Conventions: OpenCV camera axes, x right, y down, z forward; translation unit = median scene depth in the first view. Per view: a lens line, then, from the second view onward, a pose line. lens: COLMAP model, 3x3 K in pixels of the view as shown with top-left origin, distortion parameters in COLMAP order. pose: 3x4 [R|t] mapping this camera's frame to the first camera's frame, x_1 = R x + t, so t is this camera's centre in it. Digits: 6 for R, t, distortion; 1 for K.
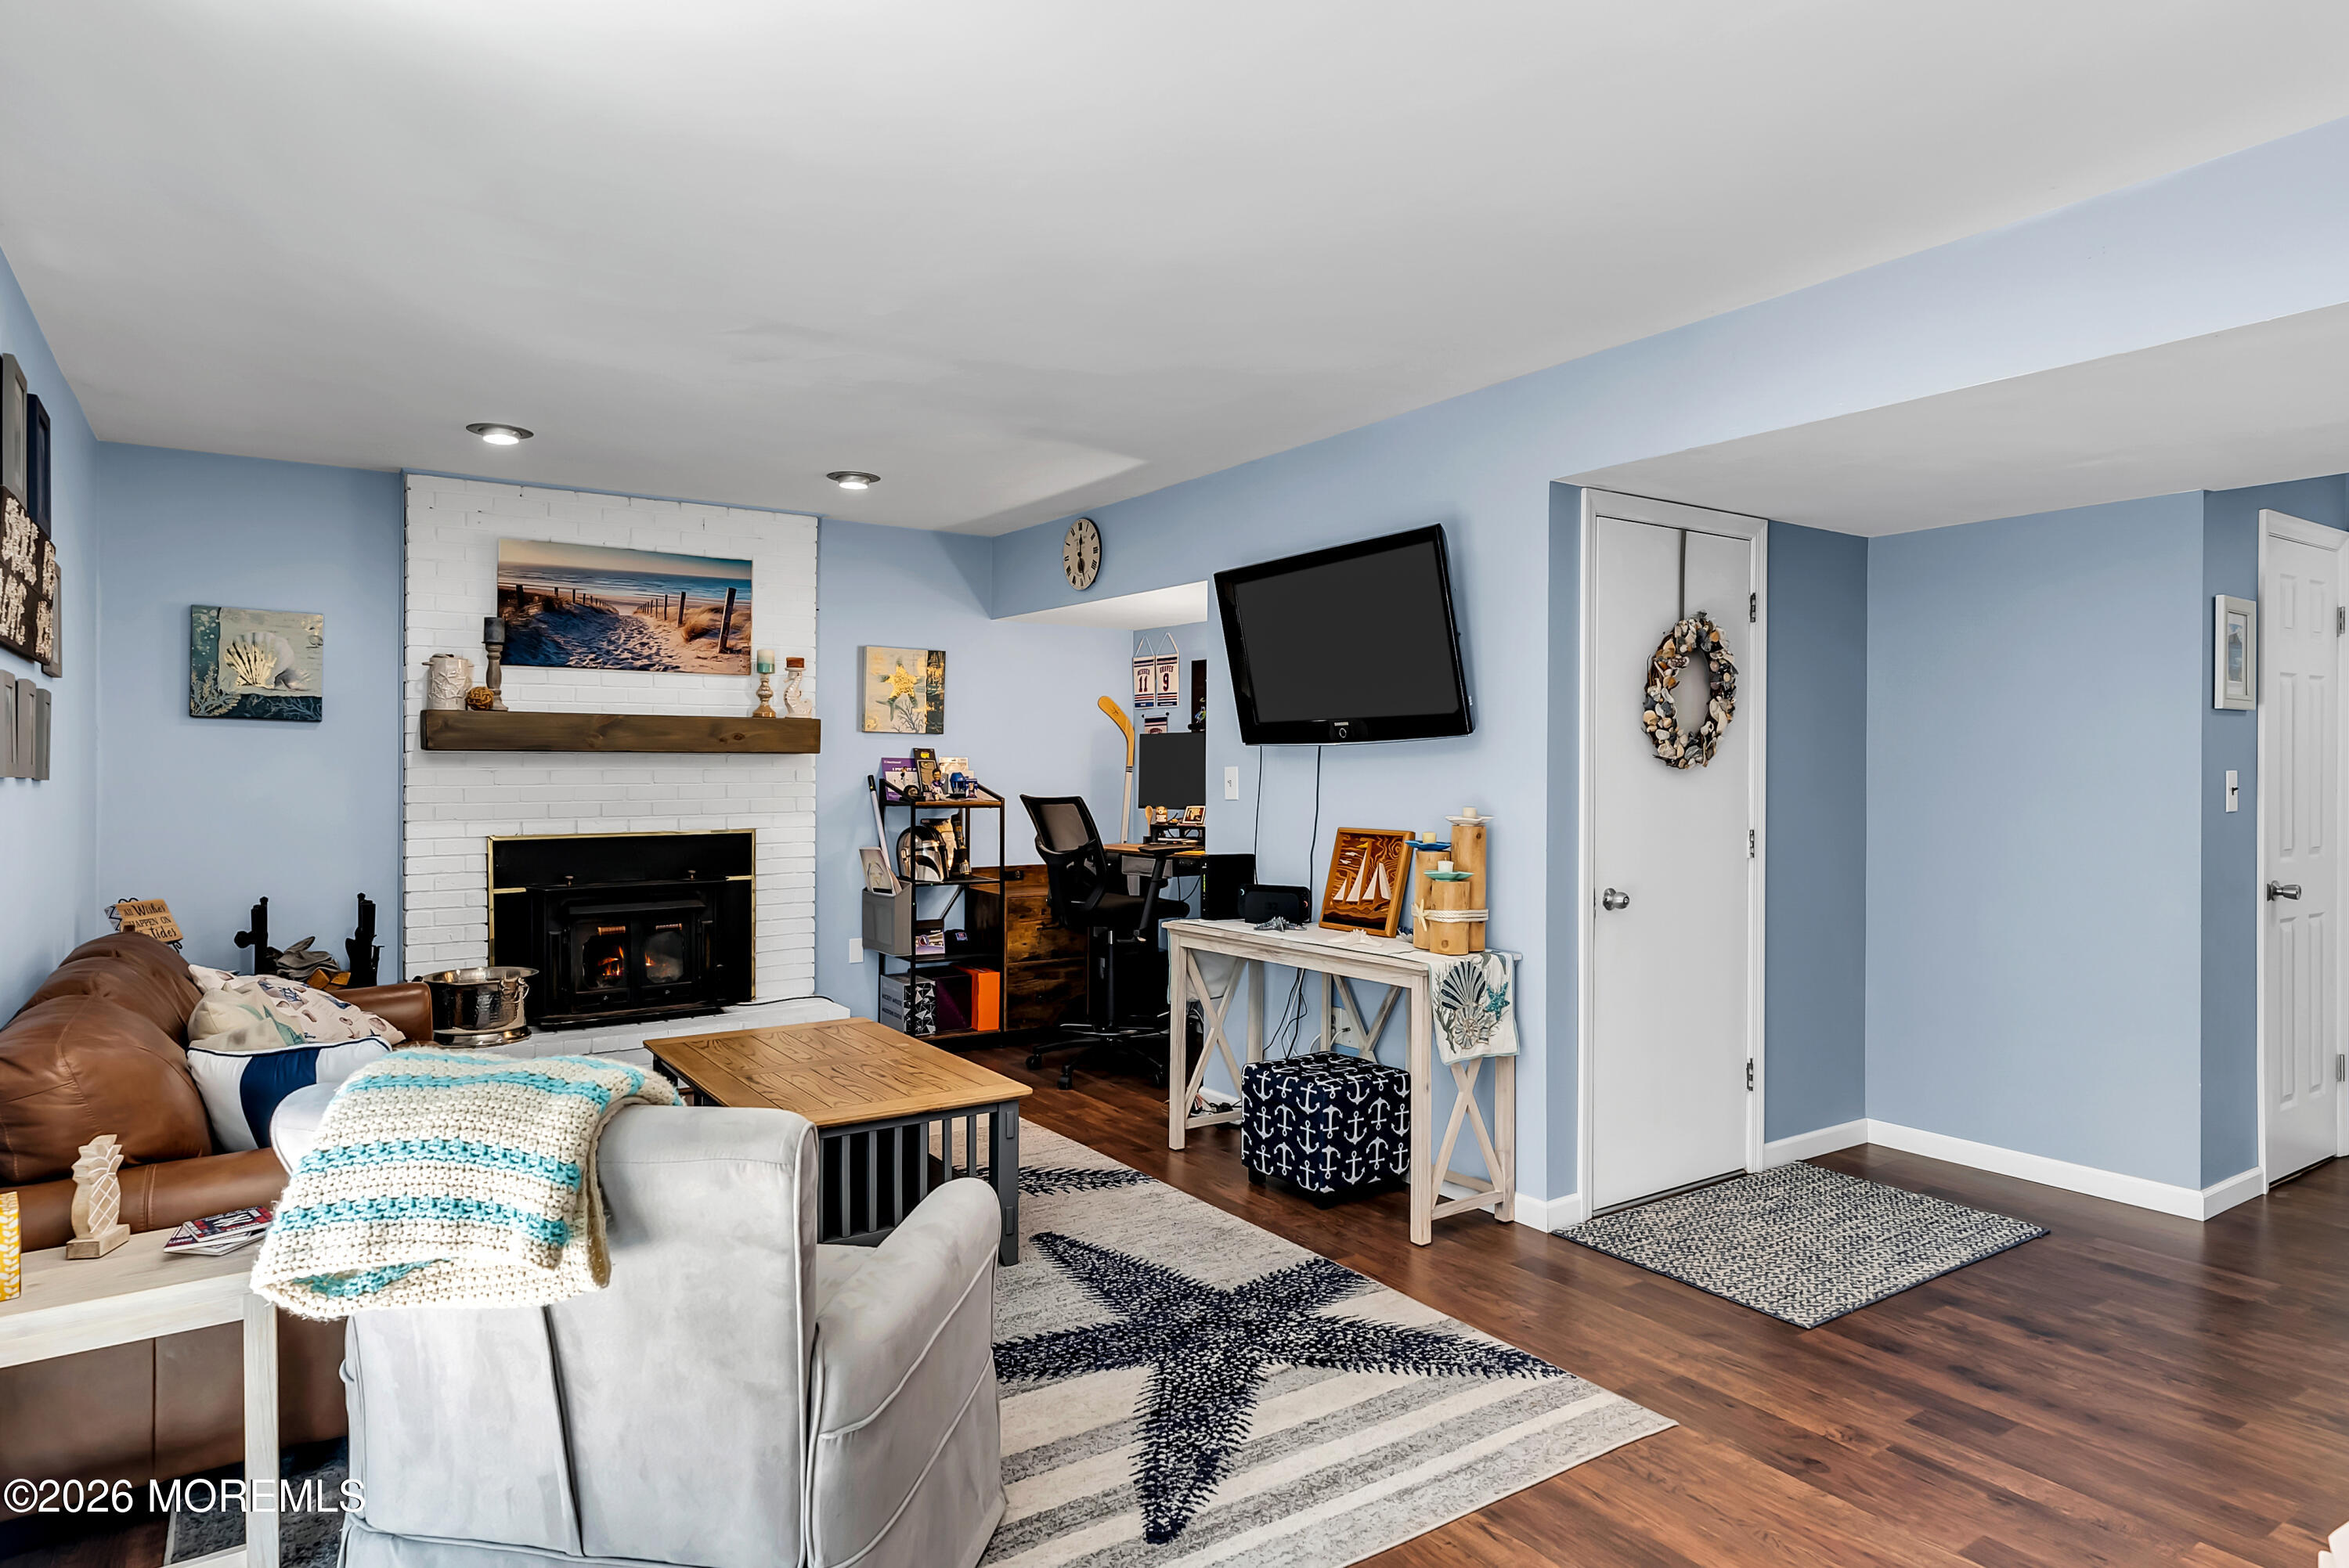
lens RADIAL K [[1326.8, 0, 1187.8], [0, 1326.8, 776.9], [0, 0, 1]] dist [0.000009, 0.000900]
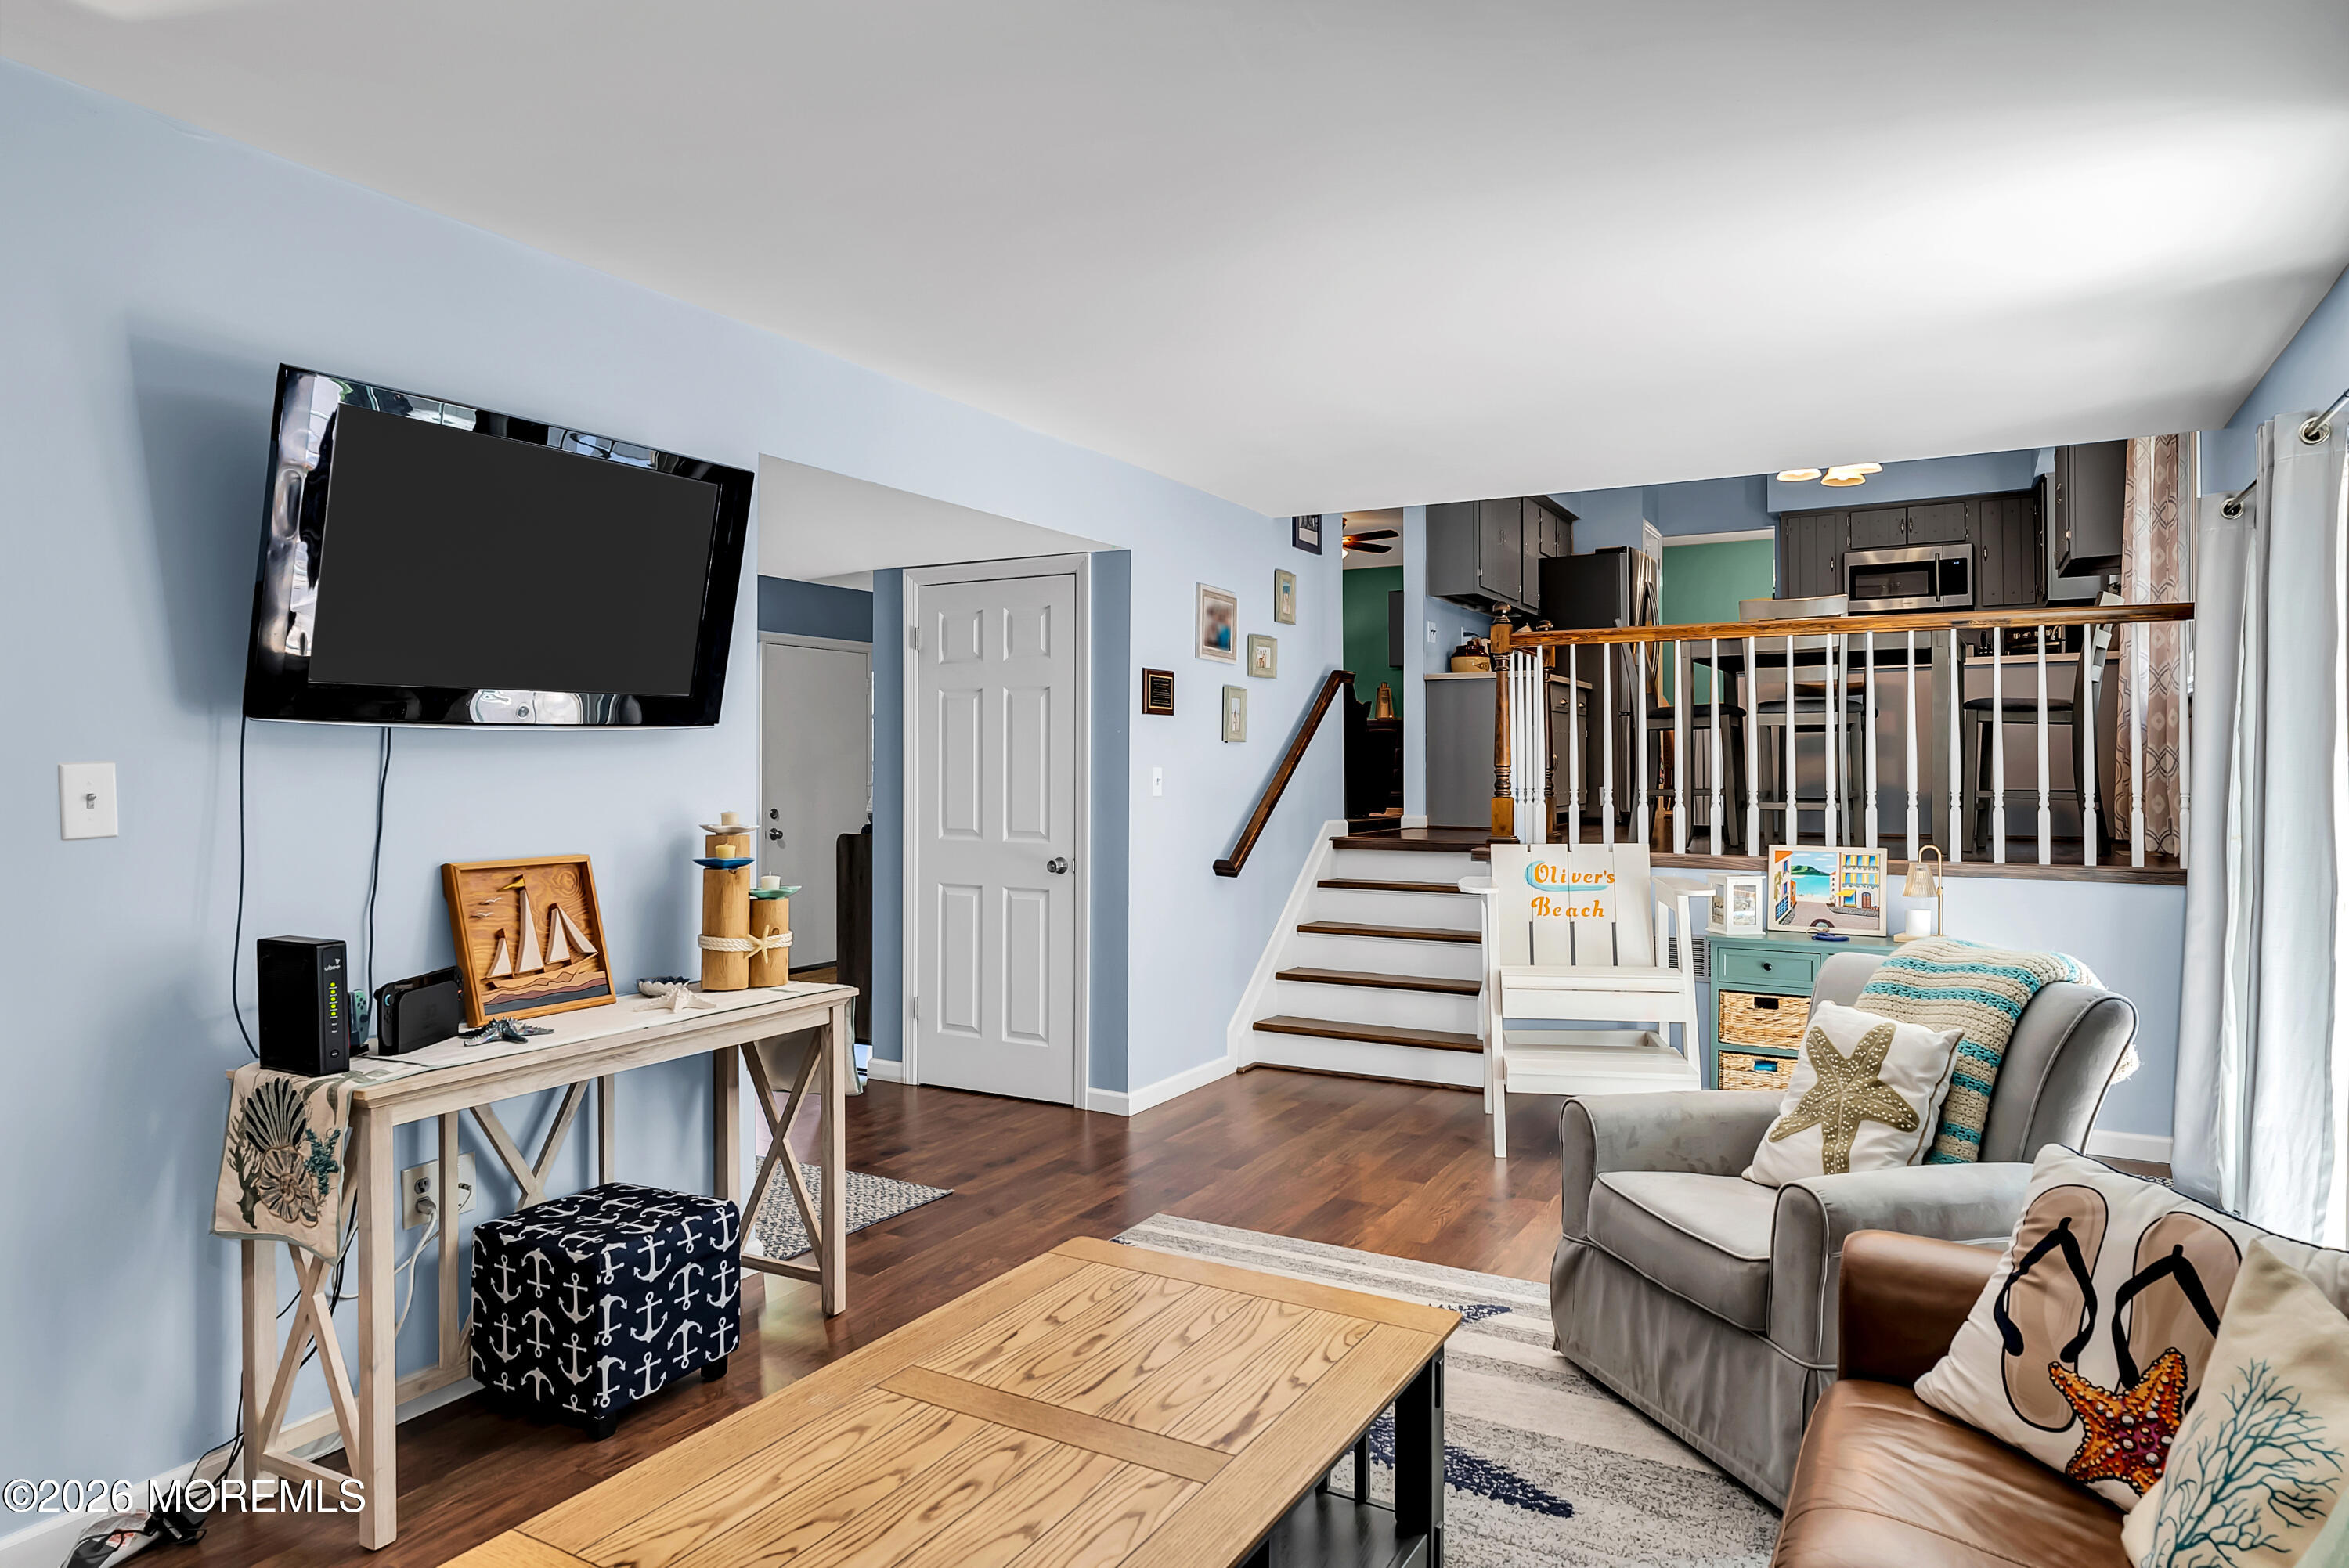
lens RADIAL K [[1400.5, 0, 1144.7], [0, 1400.5, 759.9], [0, 0, 1]] dist [0.005378, -0.000039]
pose [[-0.430527, 0.003582, 0.902571, -0.527844], [0.004565, 0.999988, -0.001791, -0.006190], [-0.902566, 0.003349, -0.430538, 0.862732]]
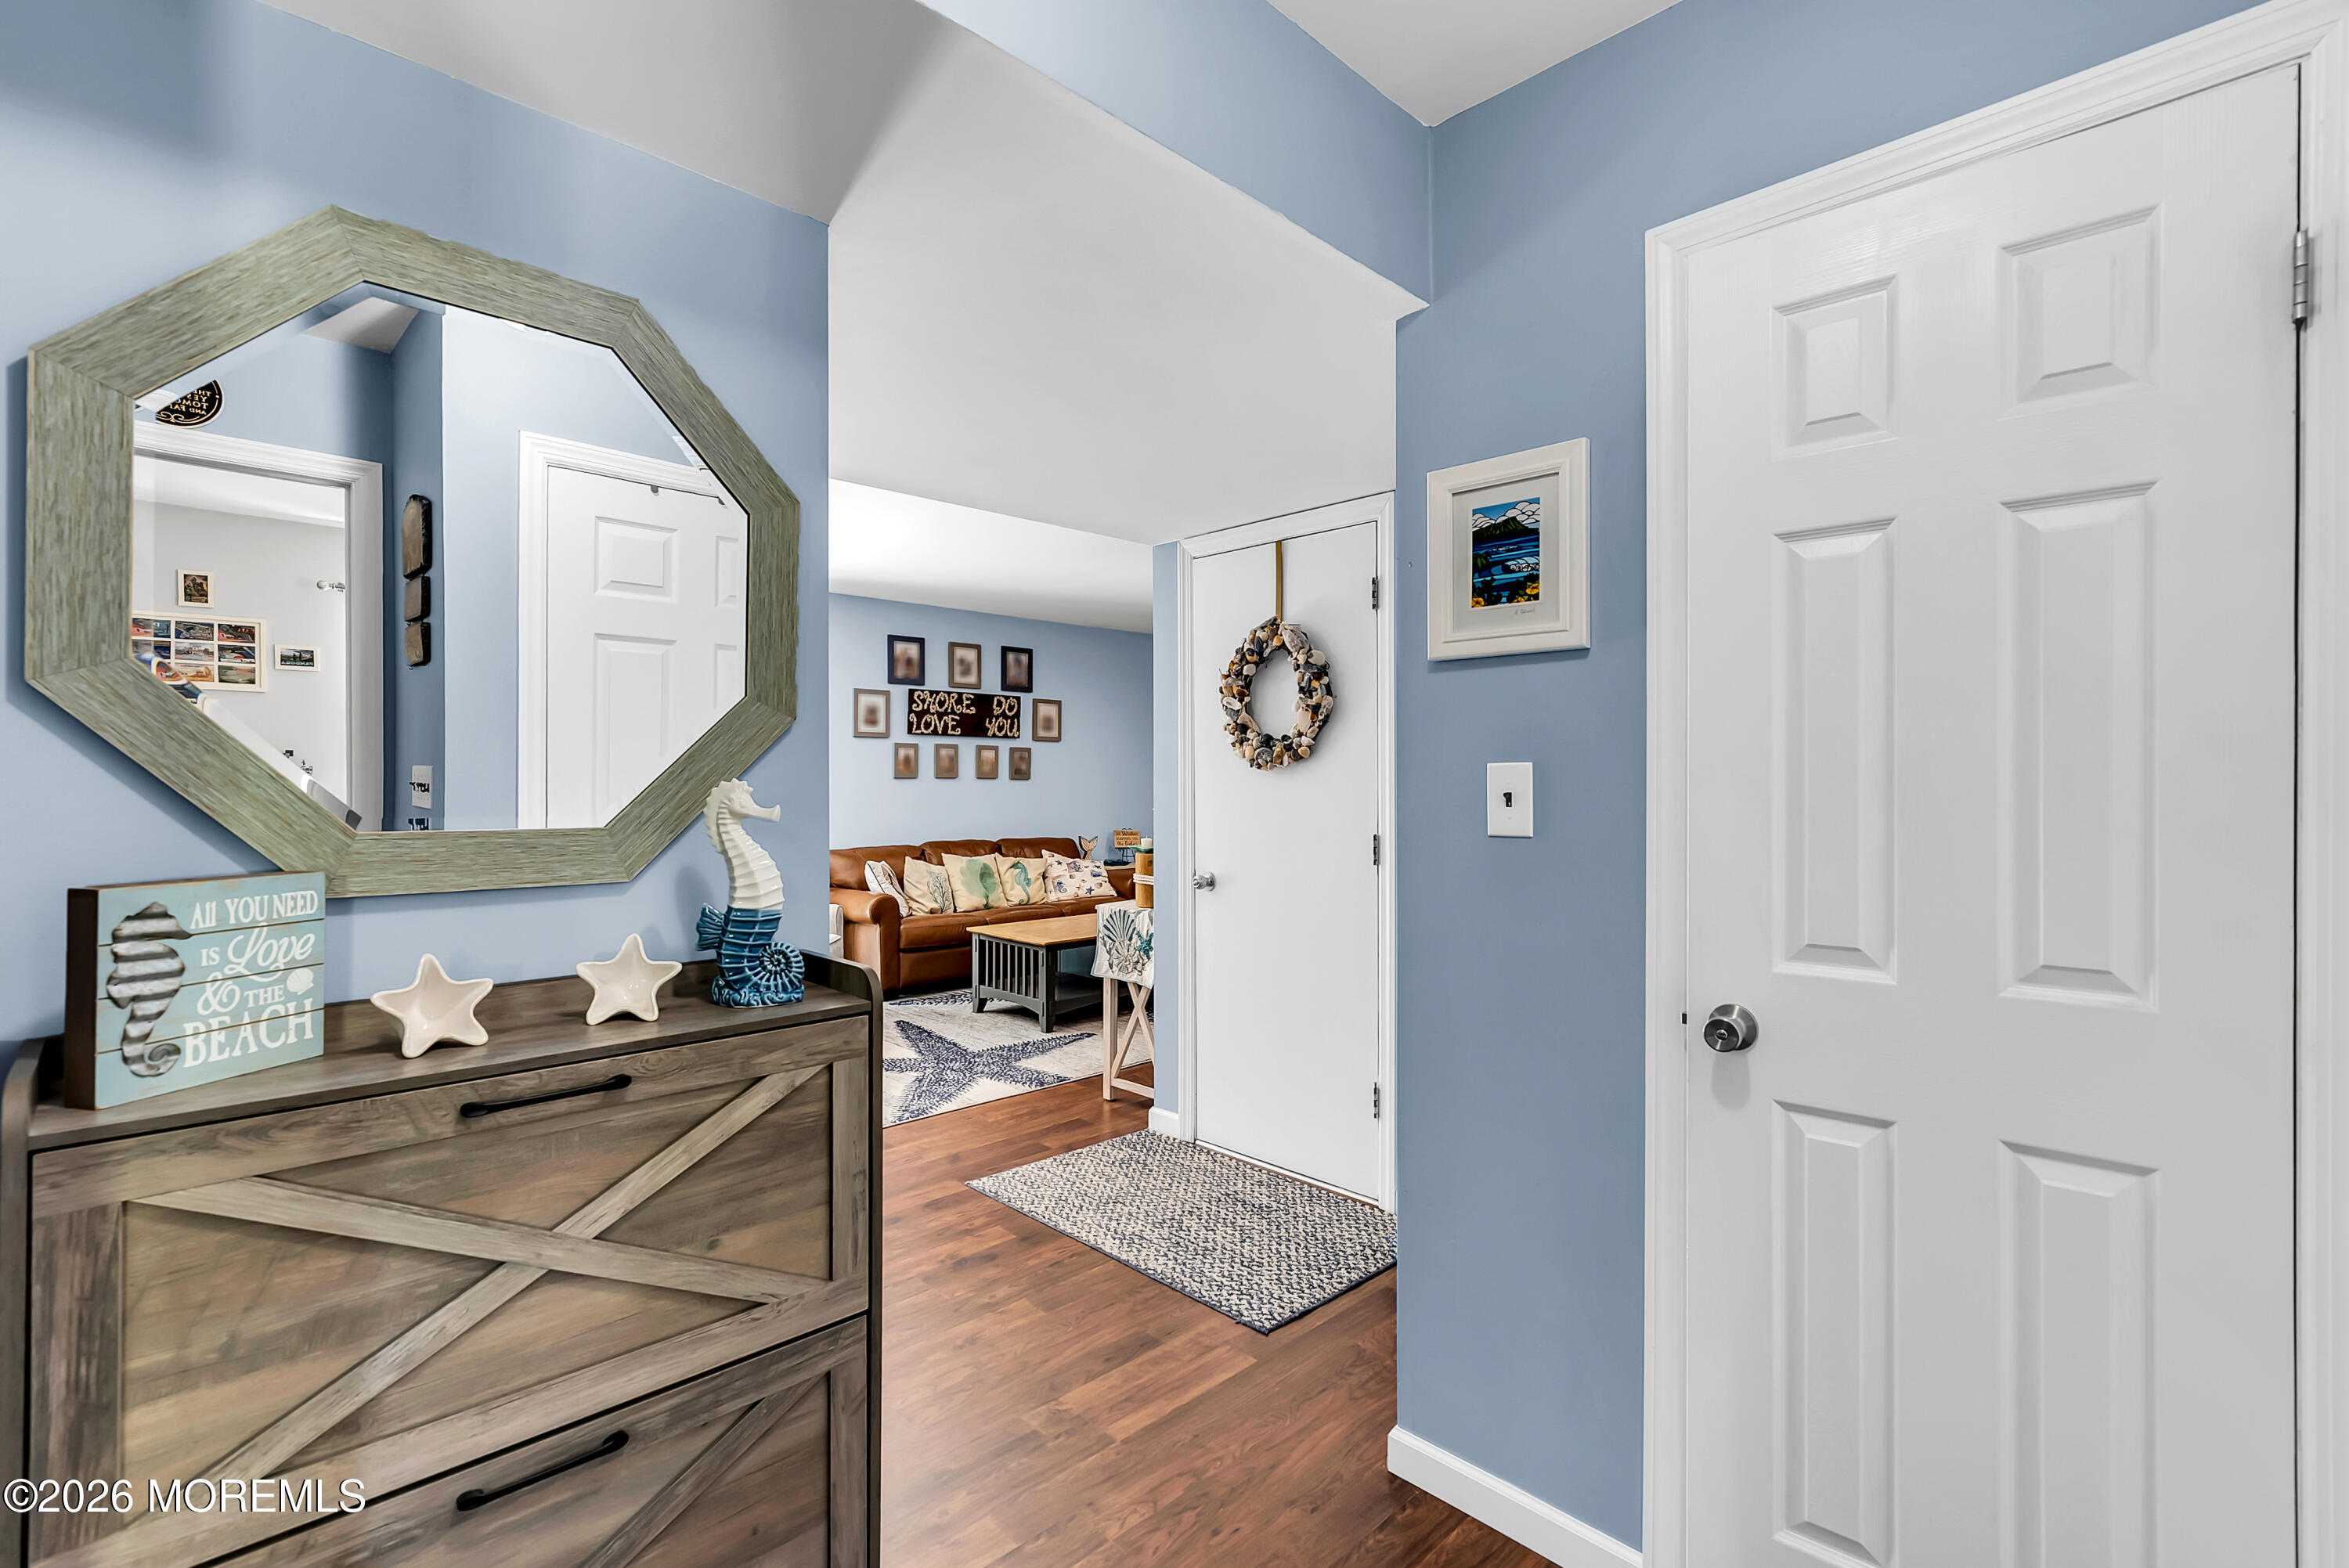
lens RADIAL K [[1072.0, 0, 1172.1], [0, 1072.0, 782.6], [0, 0, 1]] dist [-0.005965, 0.002318]
pose [[0.170954, 0.002855, -0.985275, 0.954015], [-0.004972, 0.999986, 0.002035, 0.002440], [0.985267, 0.004551, 0.170965, 0.616228]]
